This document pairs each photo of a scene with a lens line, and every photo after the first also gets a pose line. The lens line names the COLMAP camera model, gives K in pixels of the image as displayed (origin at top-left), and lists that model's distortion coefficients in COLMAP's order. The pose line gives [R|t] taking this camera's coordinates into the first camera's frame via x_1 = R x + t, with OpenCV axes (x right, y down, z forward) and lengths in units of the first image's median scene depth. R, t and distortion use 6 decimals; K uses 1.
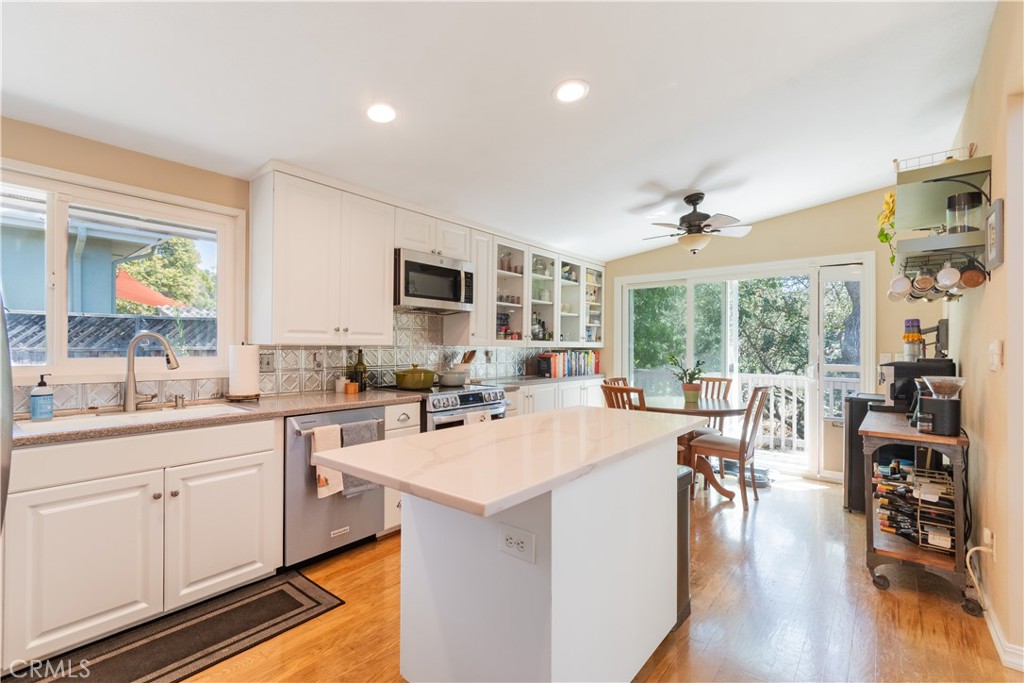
lens RADIAL K [[469.2, 0, 514.8], [0, 469.2, 348.7], [0, 0, 1]] dist [-0.000248, -0.000283]
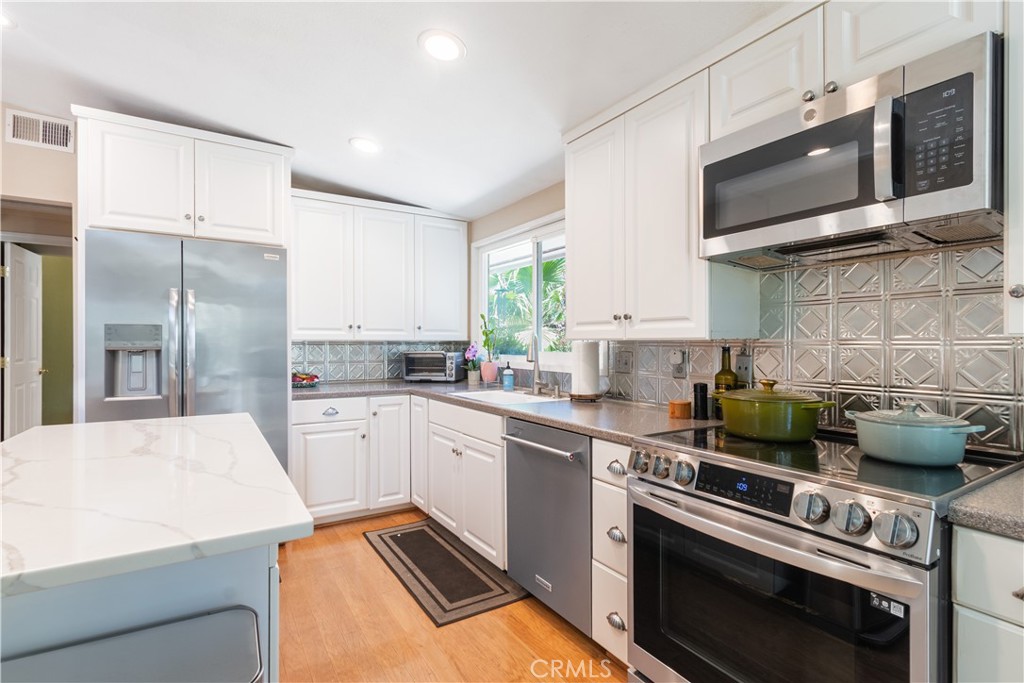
lens RADIAL K [[469.2, 0, 514.8], [0, 469.2, 348.7], [0, 0, 1]] dist [-0.000248, -0.000283]
pose [[-0.317577, 0.004694, -0.948221, 0.412089], [-0.001489, 0.999984, 0.005449, 0.002729], [0.948231, 0.003143, -0.317565, 1.335716]]
